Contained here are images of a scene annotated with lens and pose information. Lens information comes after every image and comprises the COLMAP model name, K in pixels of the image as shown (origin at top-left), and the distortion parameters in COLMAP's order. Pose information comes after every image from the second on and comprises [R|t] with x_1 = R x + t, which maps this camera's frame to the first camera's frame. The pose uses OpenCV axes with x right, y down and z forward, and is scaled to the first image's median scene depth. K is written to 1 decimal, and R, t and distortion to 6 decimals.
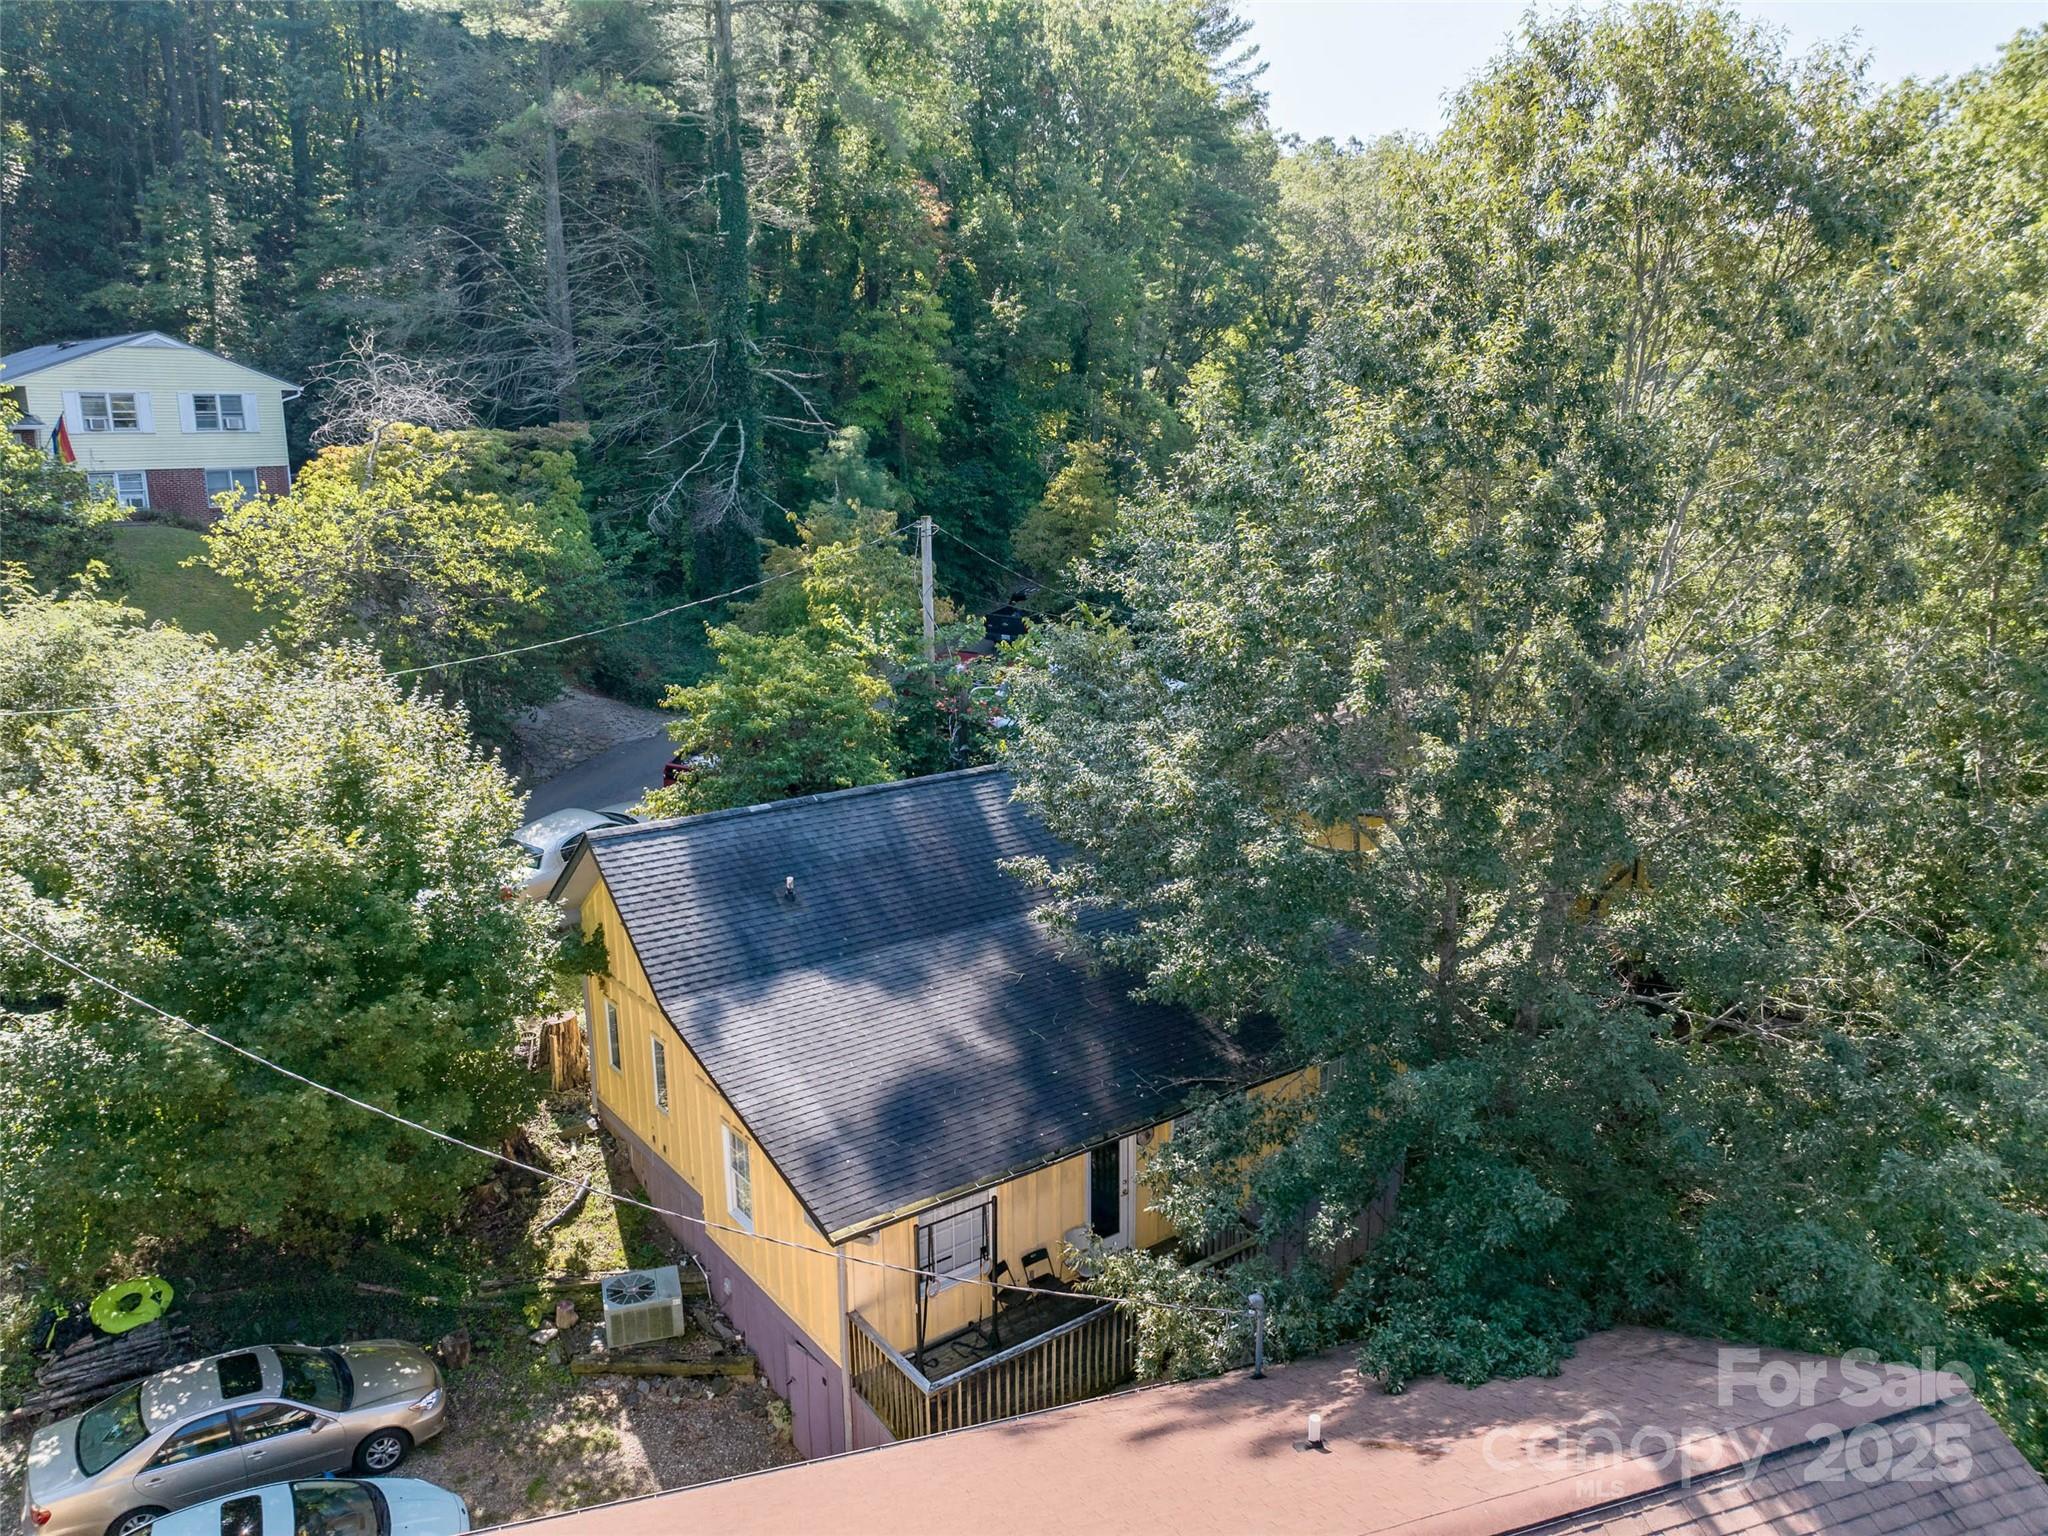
lens RADIAL K [[1442.4, 0, 1026.8], [0, 1442.4, 766.5], [0, 0, 1]] dist [-0.035818, -0.004198]
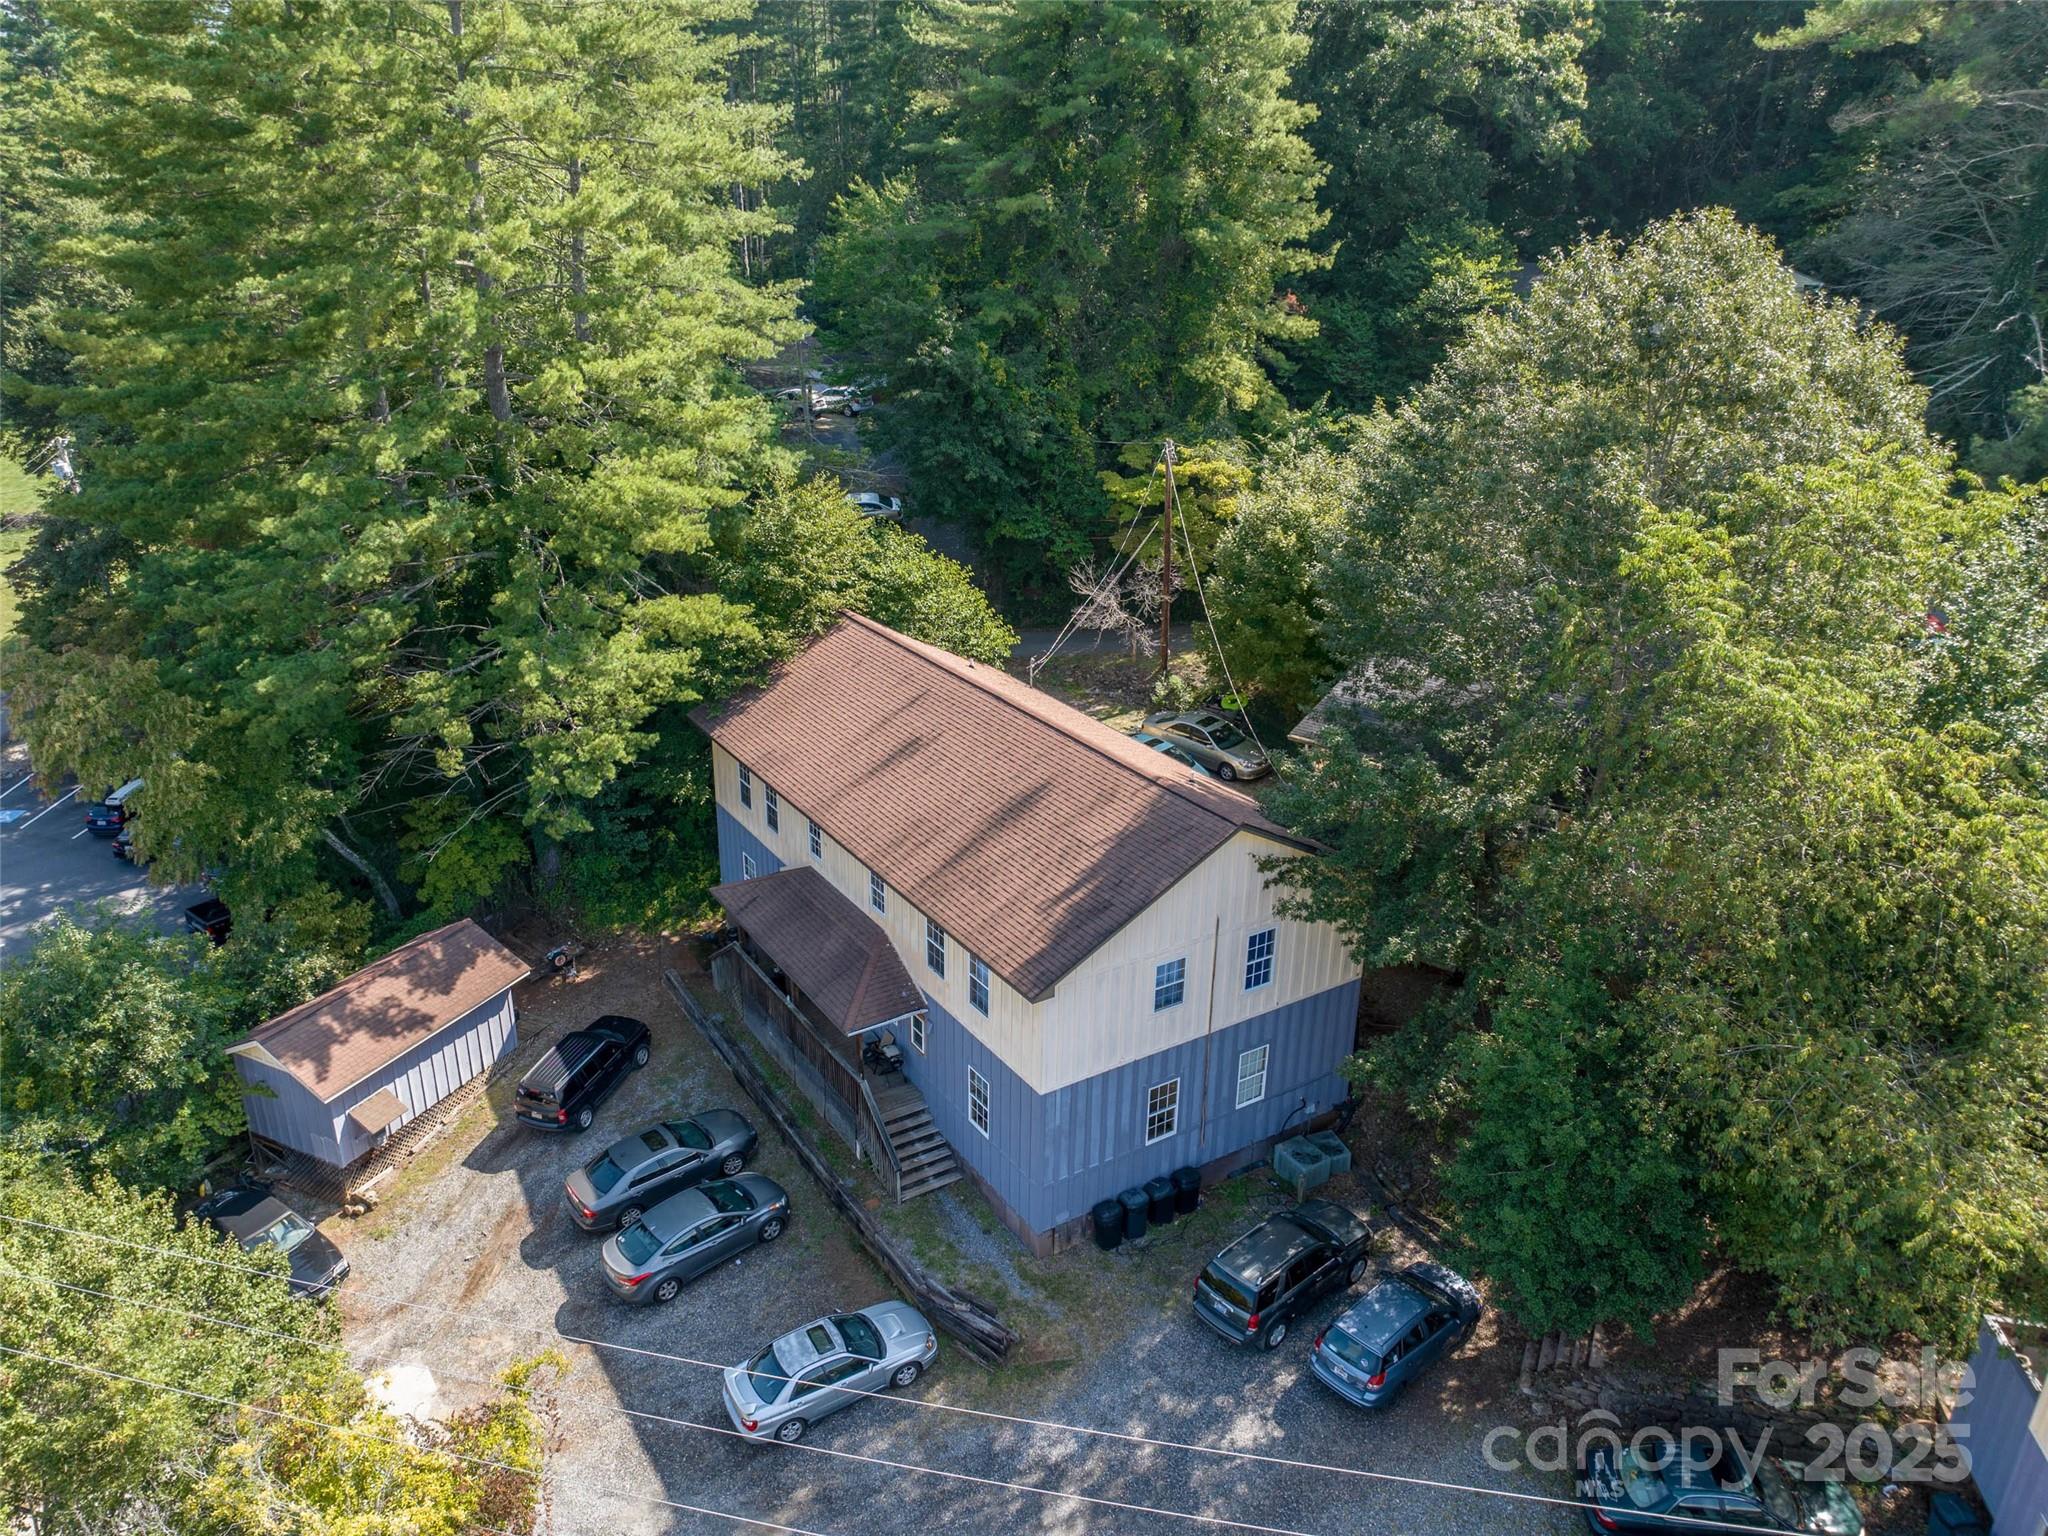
lens RADIAL K [[1452.0, 0, 1015.4], [0, 1452.0, 762.4], [0, 0, 1]] dist [-0.039378, -0.004153]
pose [[0.248520, 0.369590, -0.895344, 1.584882], [-0.230097, 0.920410, 0.316069, -0.241286], [0.940900, 0.127467, 0.313782, -0.161949]]
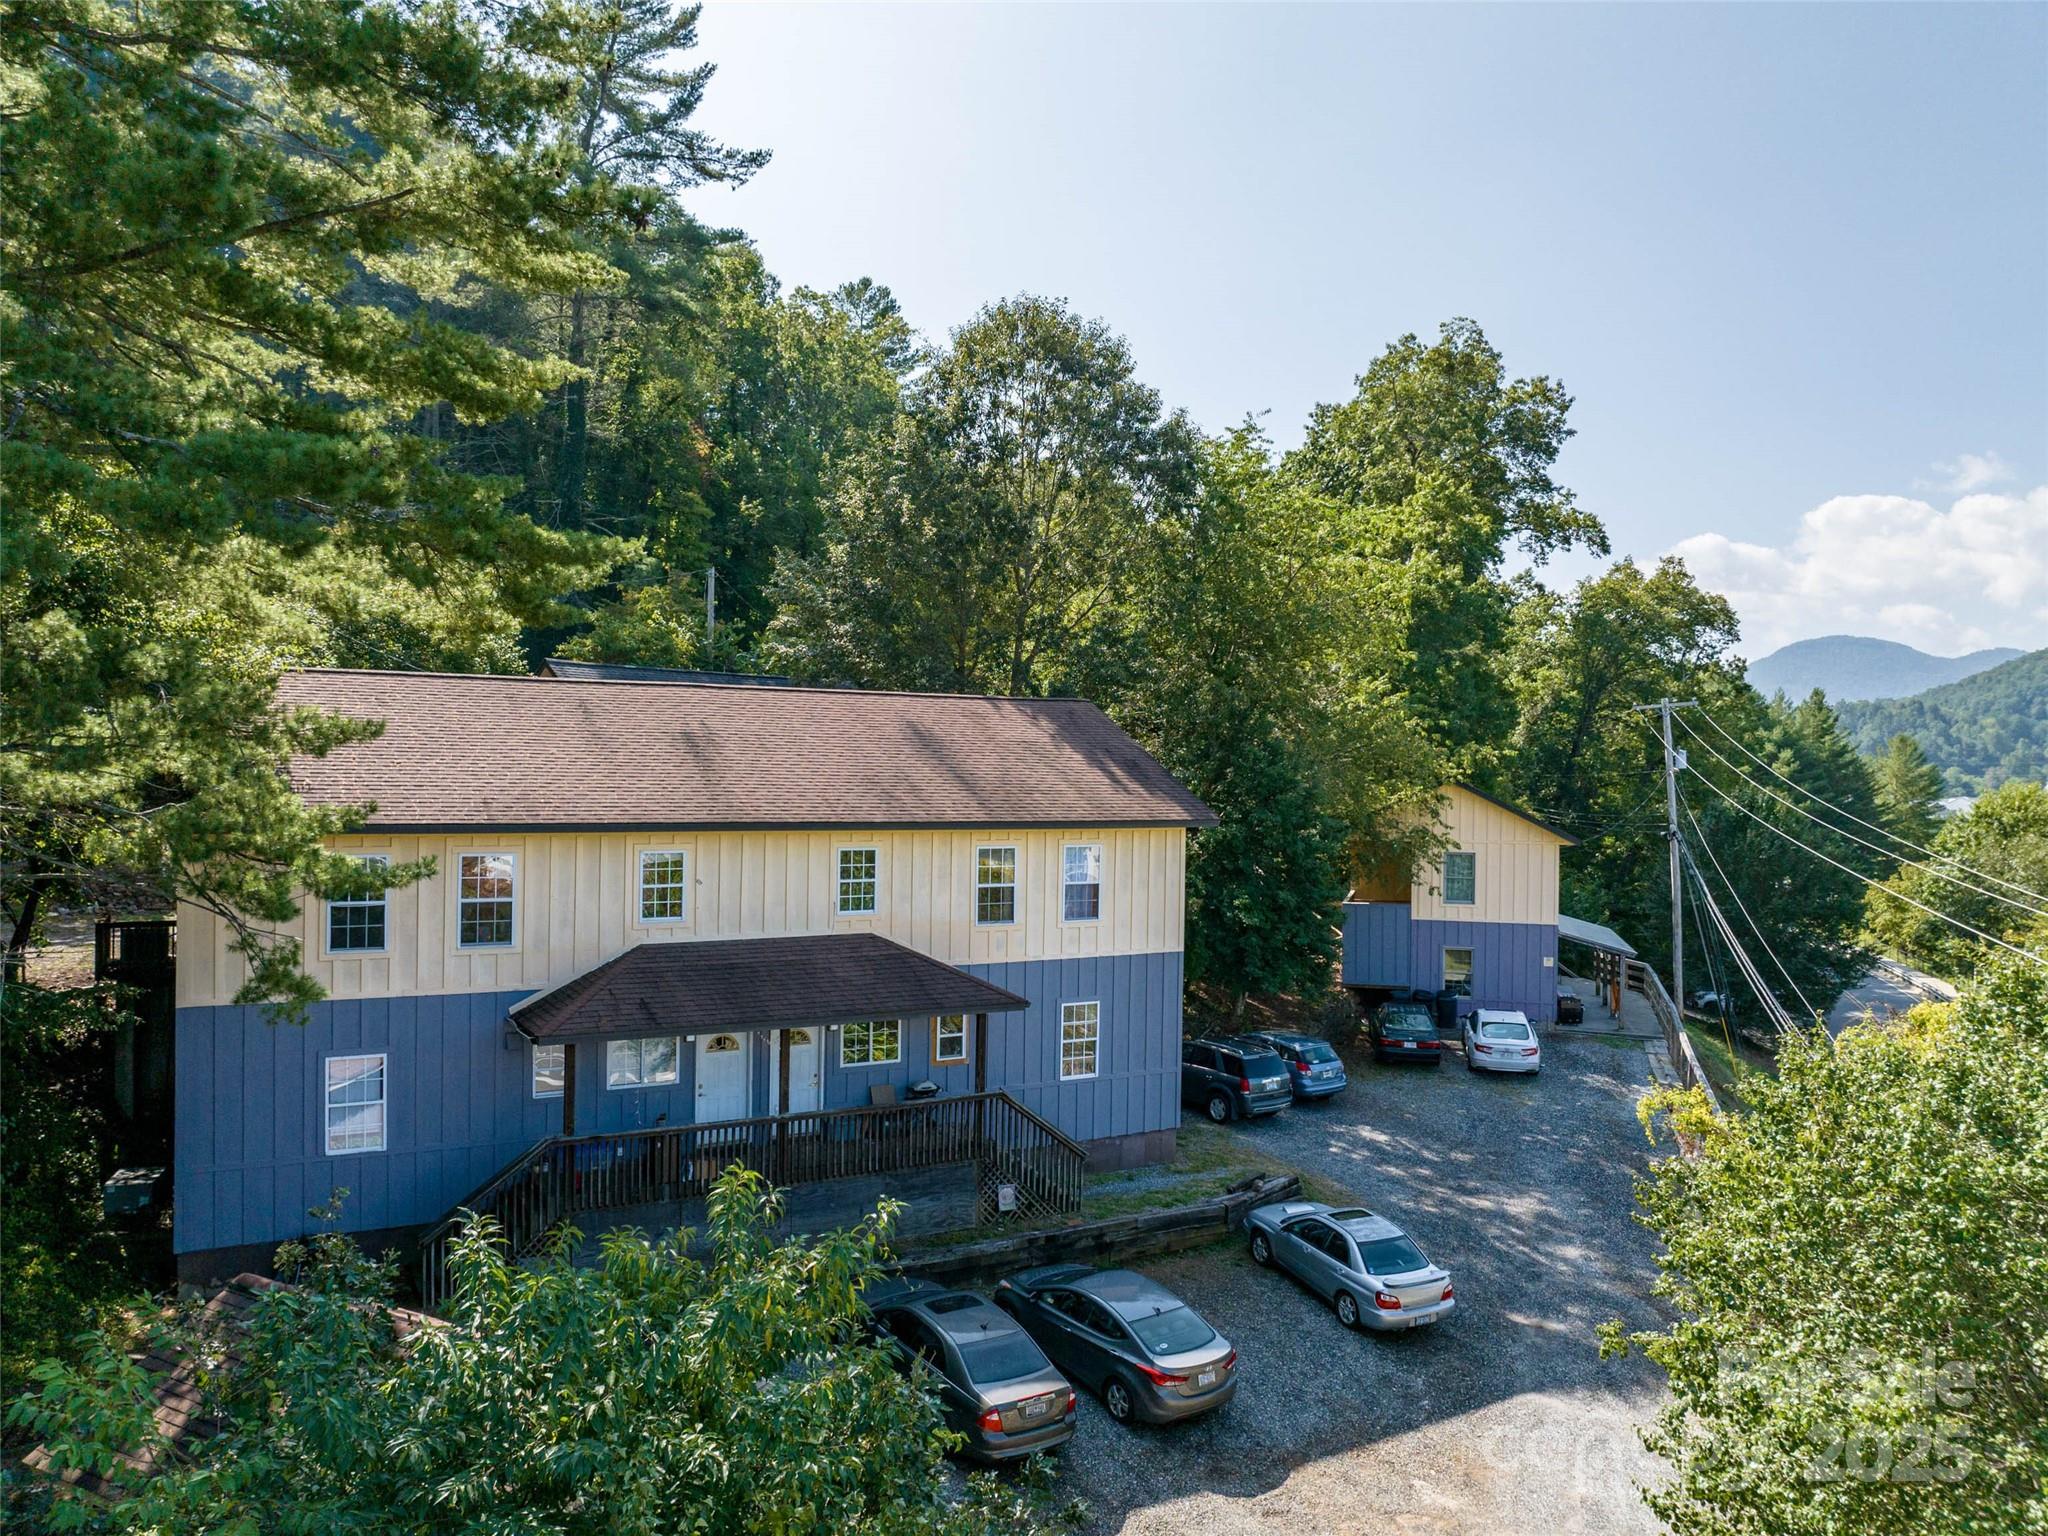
lens RADIAL K [[1456.3, 0, 1024.0], [0, 1456.3, 768.0], [0, 0, 1]] dist [-0.024404, -0.022987]
pose [[0.981225, 0.022998, 0.191491, -0.044362], [0.019741, 0.975675, -0.218330, 0.666531], [-0.191854, 0.218011, 0.956903, -1.039251]]
